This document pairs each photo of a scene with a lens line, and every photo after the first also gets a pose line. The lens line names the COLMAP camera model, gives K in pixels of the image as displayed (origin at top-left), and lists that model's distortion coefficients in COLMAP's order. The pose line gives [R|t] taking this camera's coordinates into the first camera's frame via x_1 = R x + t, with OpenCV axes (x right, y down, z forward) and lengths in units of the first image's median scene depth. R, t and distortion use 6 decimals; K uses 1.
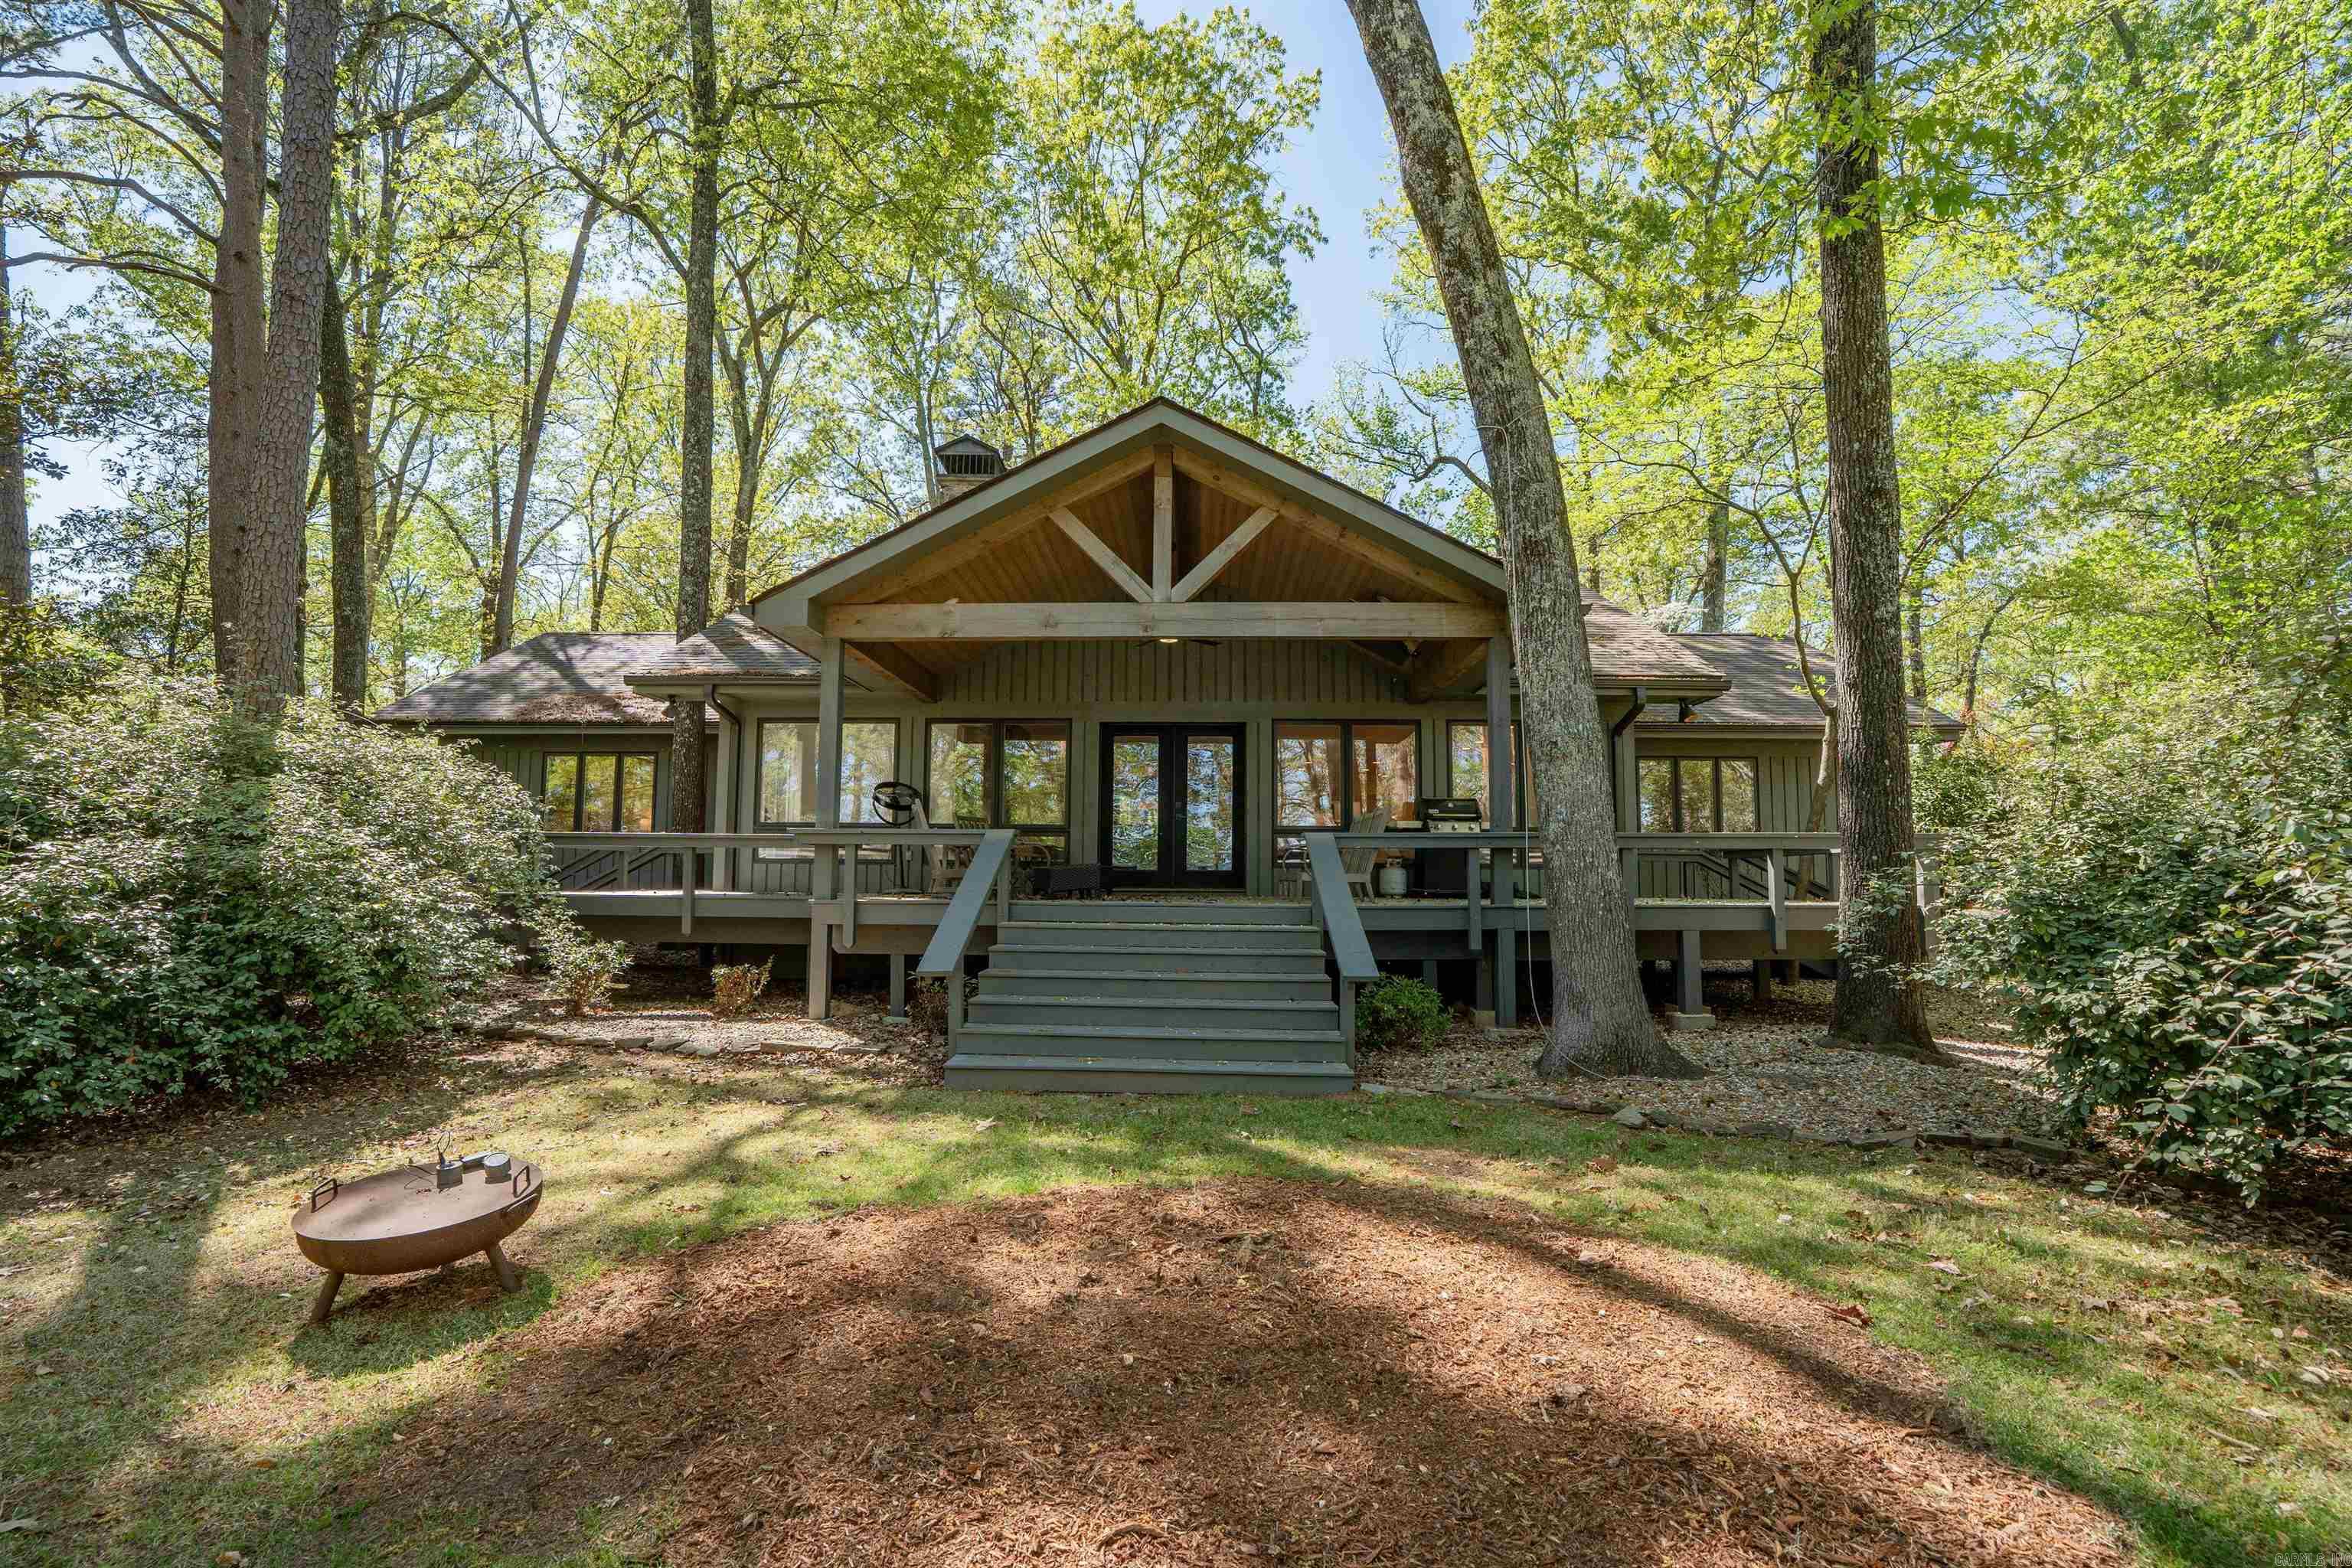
lens RADIAL K [[1051.7, 0, 1173.5], [0, 1051.7, 784.9], [0, 0, 1]] dist [-0.006839, 0.002180]
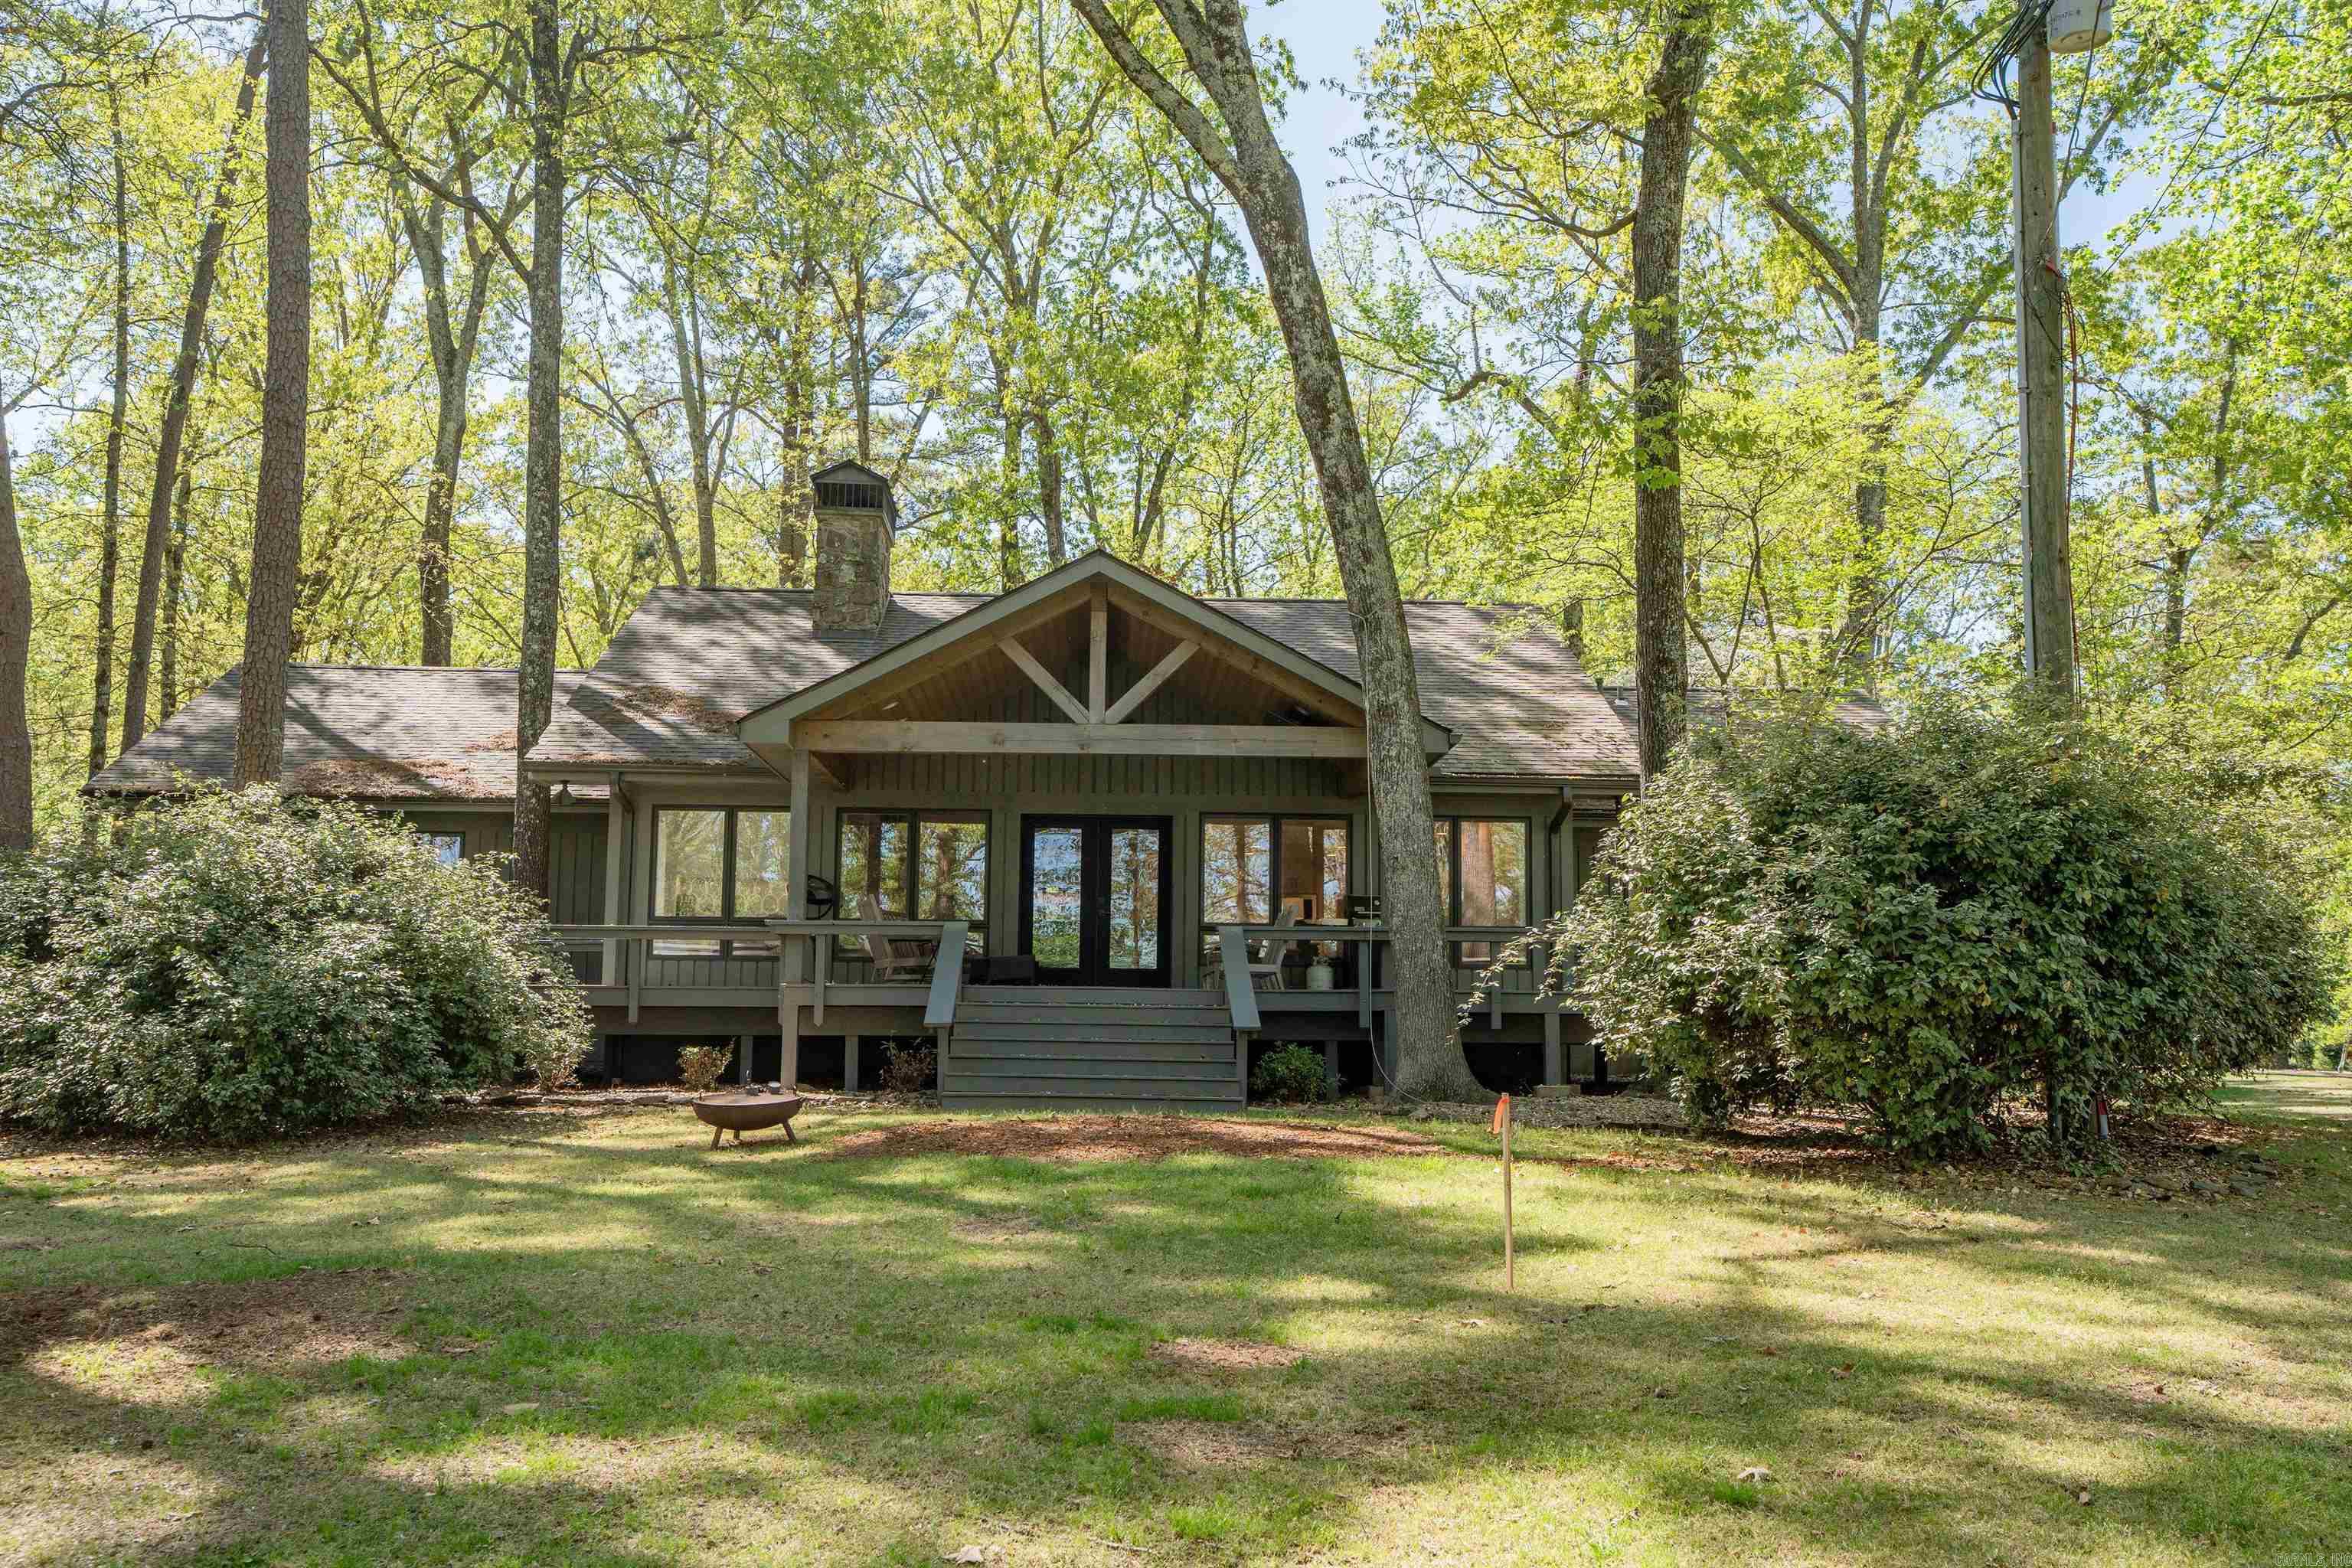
lens RADIAL K [[2178.9, 0, 1176.0], [0, 2178.9, 782.8], [0, 0, 1]] dist [0.125231, 0.019906]
pose [[0.998006, 0.013652, 0.061620, -0.053097], [-0.011639, 0.999391, -0.032904, -0.023827], [-0.062031, 0.032121, 0.997557, -1.029754]]
